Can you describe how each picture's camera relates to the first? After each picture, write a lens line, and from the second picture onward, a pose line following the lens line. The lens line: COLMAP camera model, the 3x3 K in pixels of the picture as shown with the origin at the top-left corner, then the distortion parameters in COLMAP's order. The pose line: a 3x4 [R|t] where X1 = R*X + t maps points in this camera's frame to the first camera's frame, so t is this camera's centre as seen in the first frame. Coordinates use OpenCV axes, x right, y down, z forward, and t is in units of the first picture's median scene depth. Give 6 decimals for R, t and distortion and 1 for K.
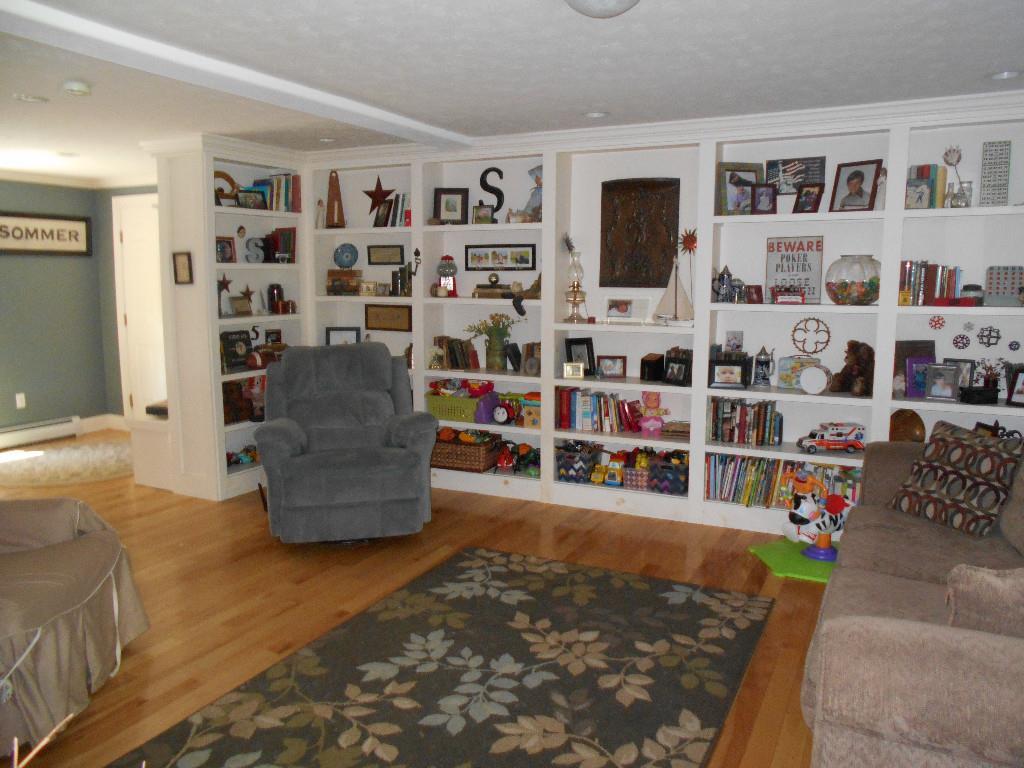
lens RADIAL K [[789.0, 0, 527.8], [0, 789.0, 387.8], [0, 0, 1]] dist [-0.037166, 0.070462]
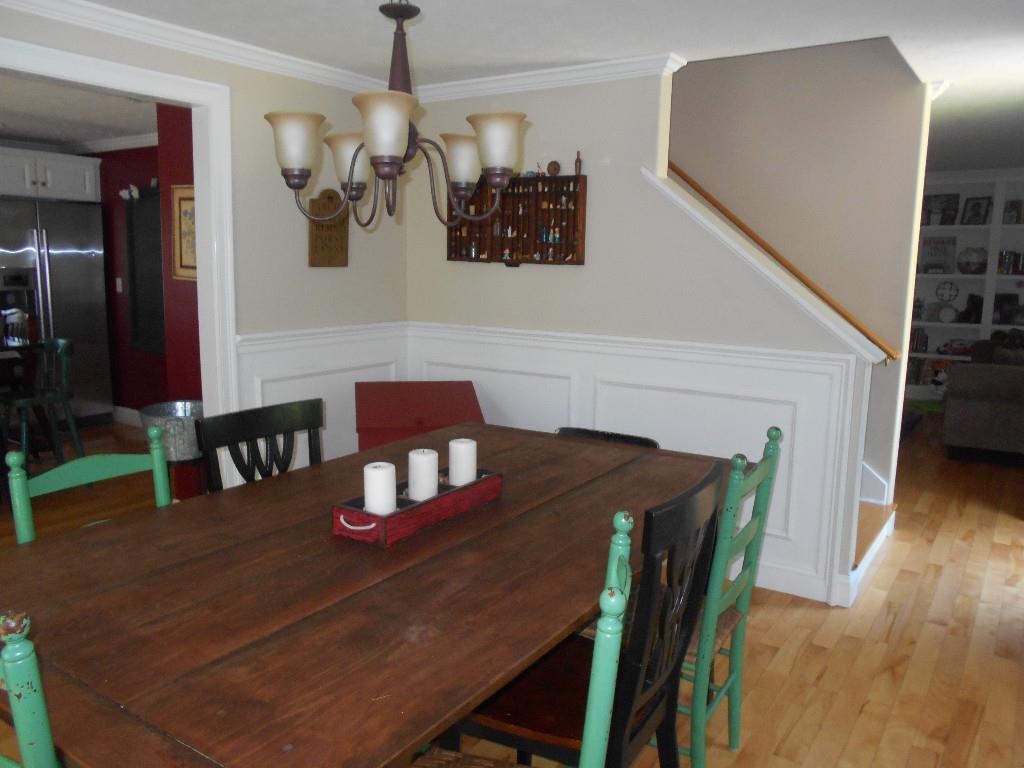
lens RADIAL K [[789.0, 0, 527.8], [0, 789.0, 387.8], [0, 0, 1]] dist [-0.037166, 0.070462]
pose [[0.990785, 0.030312, -0.132009, -0.410599], [-0.027516, 0.999358, 0.022954, 0.163607], [0.132620, -0.019111, 0.990983, -1.083550]]
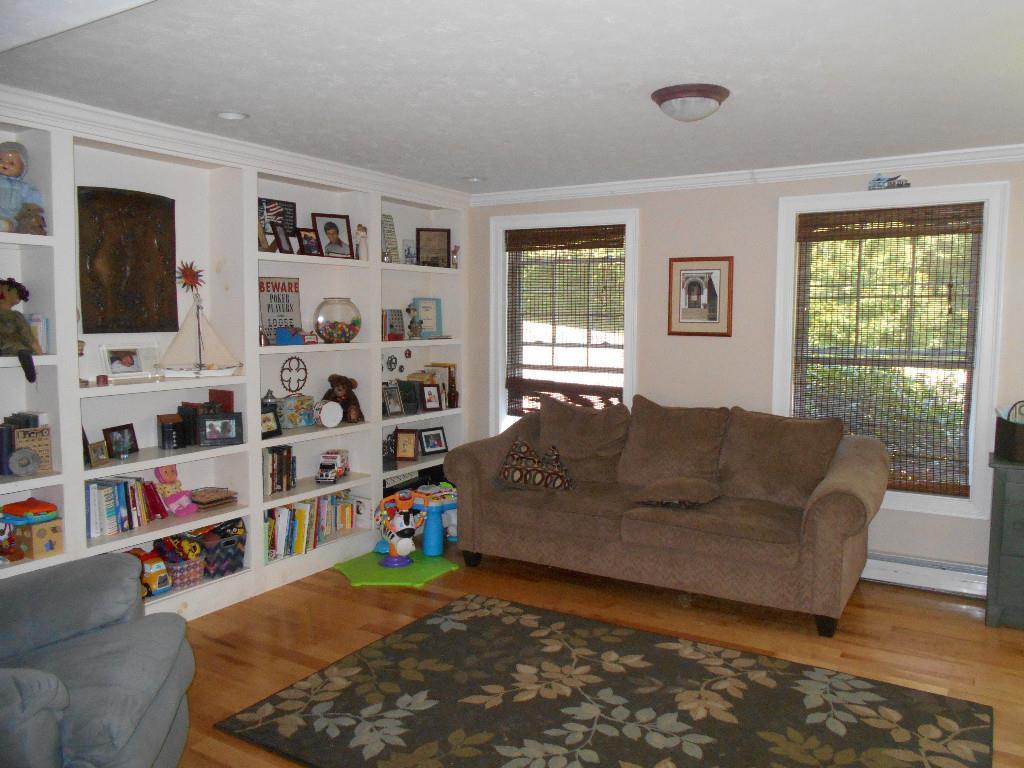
lens RADIAL K [[789.0, 0, 527.8], [0, 789.0, 387.8], [0, 0, 1]] dist [-0.037166, 0.070462]
pose [[0.085852, -0.091910, 0.992059, -0.728299], [0.142350, 0.986652, 0.079090, -0.099703], [-0.986086, 0.134430, 0.097789, 0.692075]]
